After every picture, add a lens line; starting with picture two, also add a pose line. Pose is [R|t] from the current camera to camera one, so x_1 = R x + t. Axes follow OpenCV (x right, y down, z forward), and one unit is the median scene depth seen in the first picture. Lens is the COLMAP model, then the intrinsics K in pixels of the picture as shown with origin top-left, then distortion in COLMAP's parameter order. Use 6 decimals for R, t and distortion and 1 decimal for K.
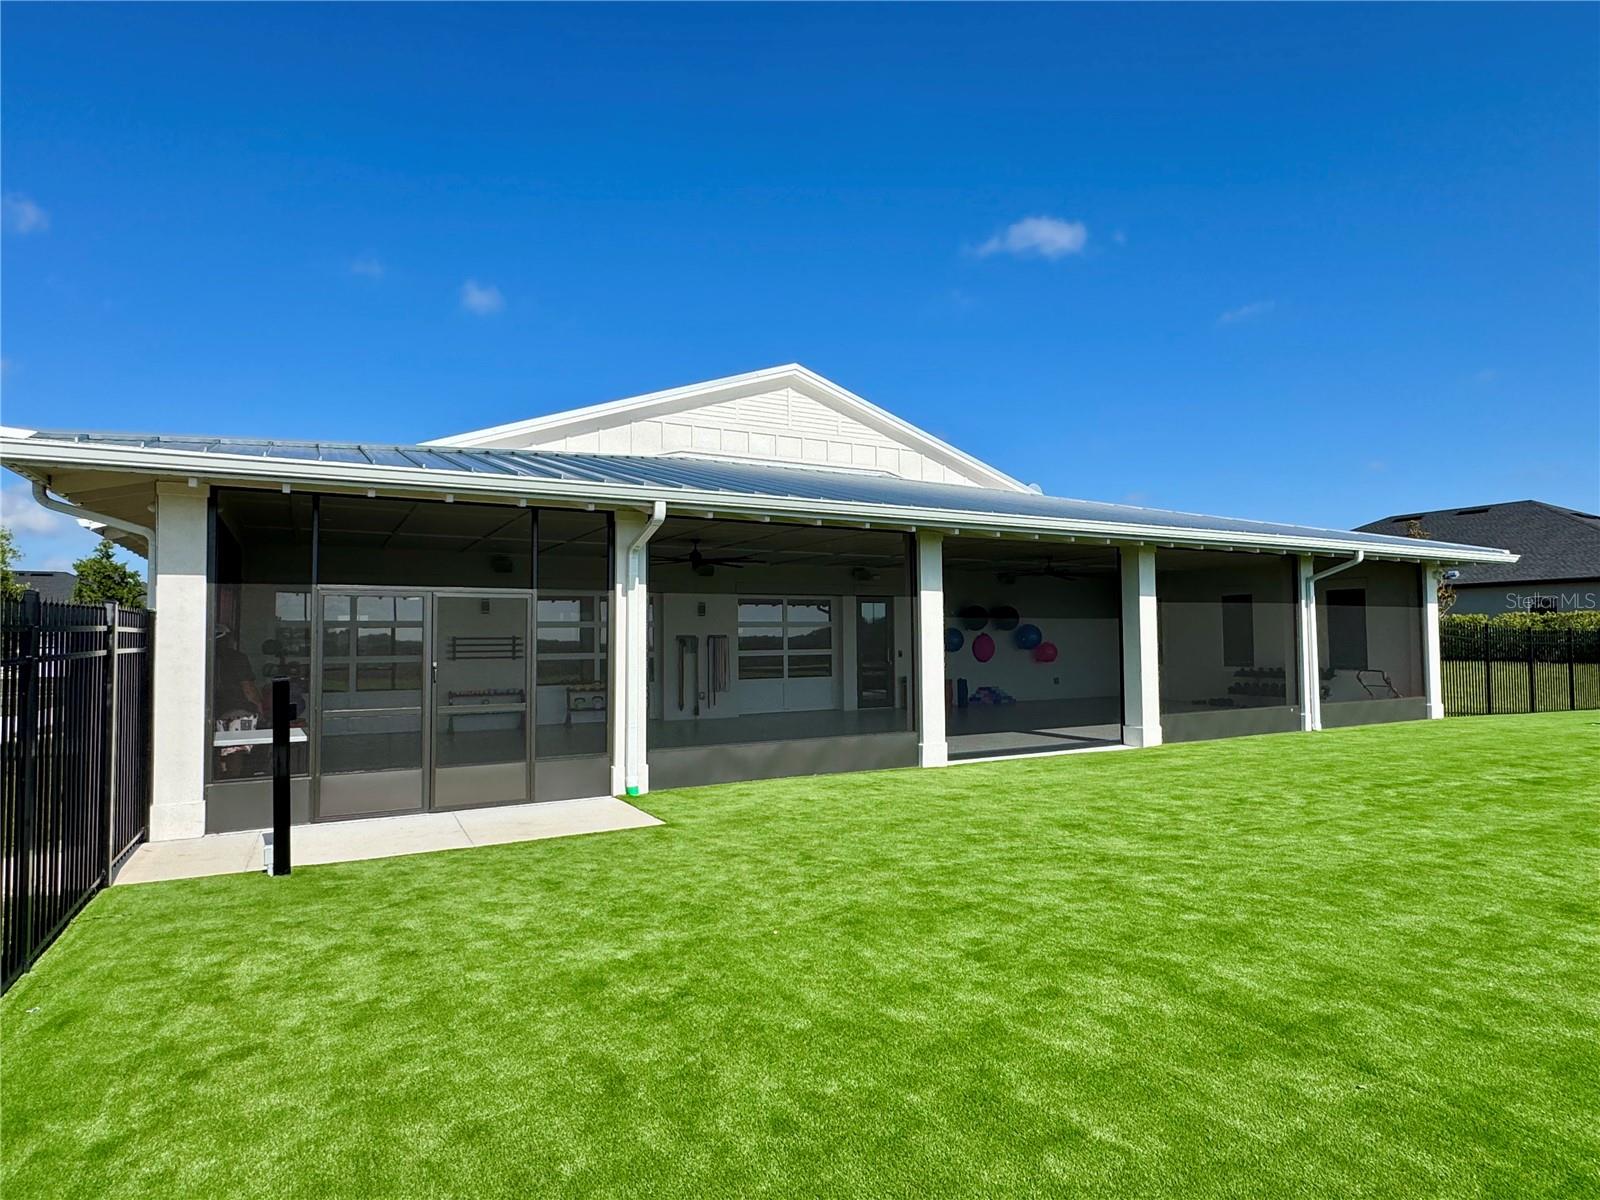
lens RADIAL K [[905.7, 0, 797.8], [0, 905.7, 603.6], [0, 0, 1]] dist [-0.000892, -0.002082]
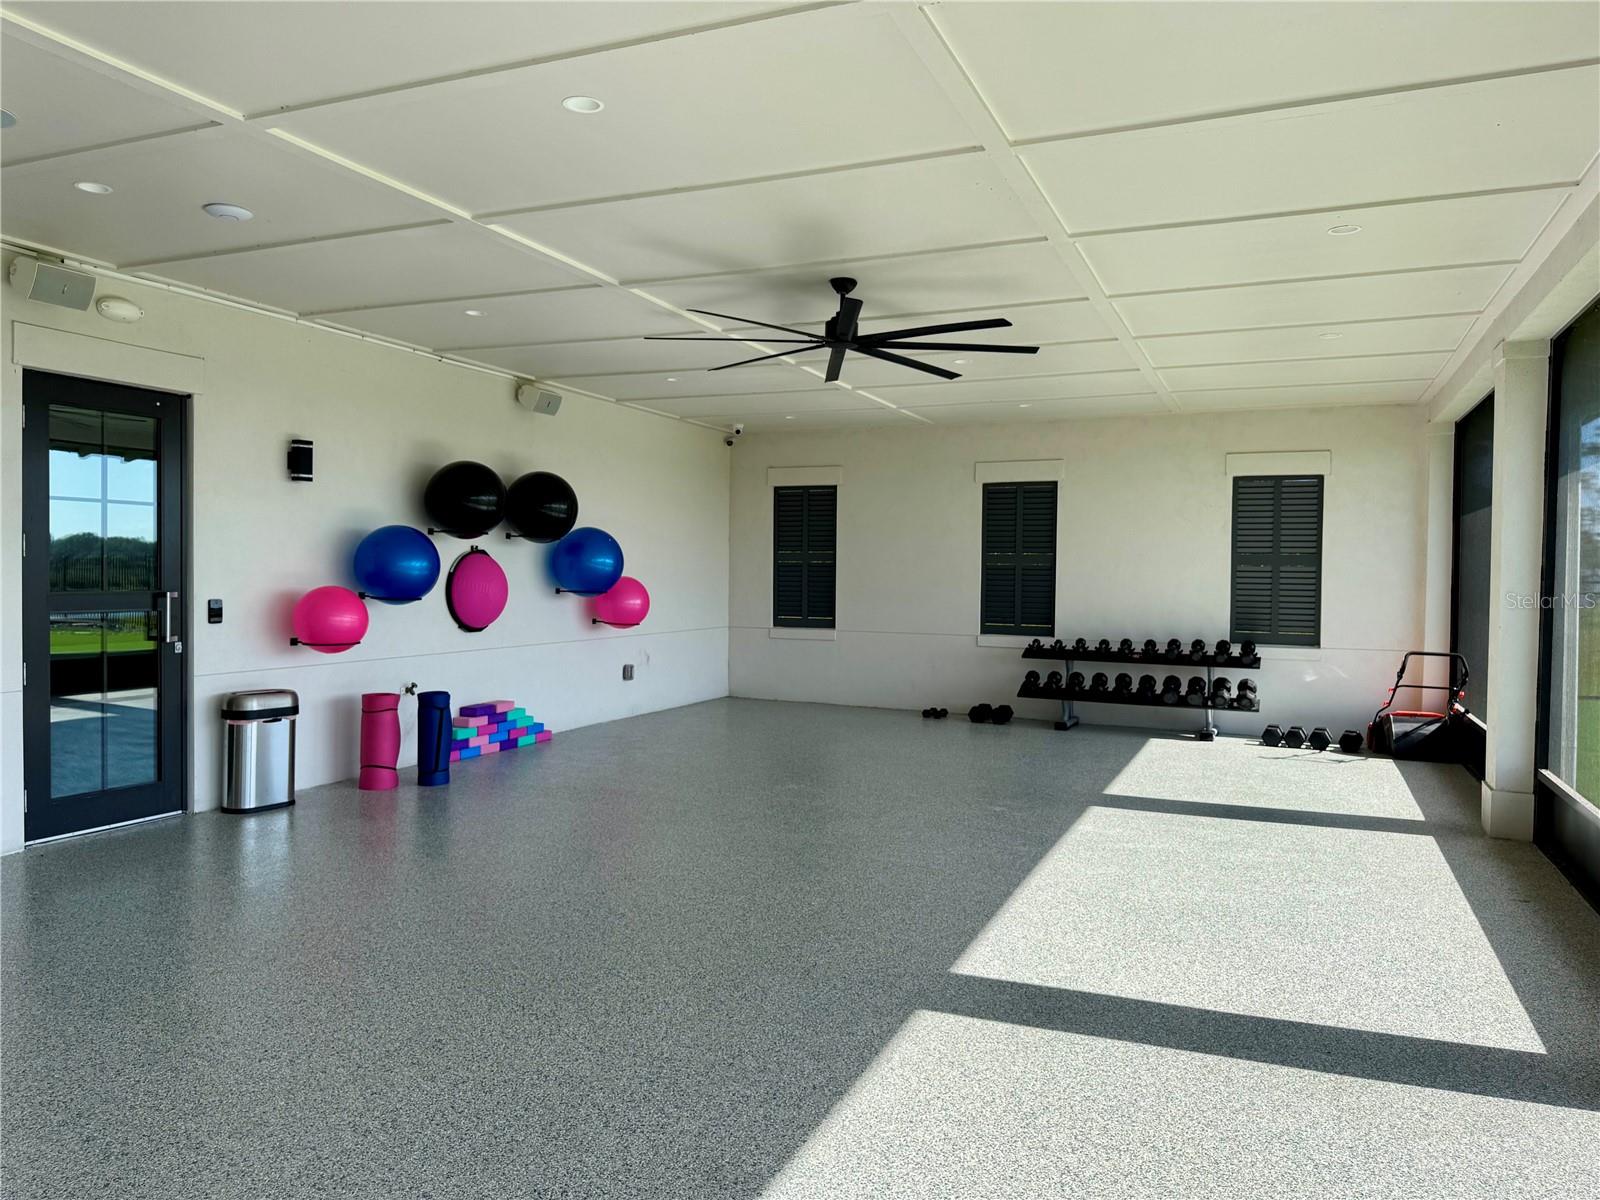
lens RADIAL K [[1136.1, 0, 805.7], [0, 1136.1, 597.6], [0, 0, 1]] dist [-0.032293, -0.001127]
pose [[0.799144, 0.005220, 0.601117, 0.049161], [-0.041918, 0.998012, 0.047061, 0.026763], [-0.599677, -0.062806, 0.797774, 0.591332]]
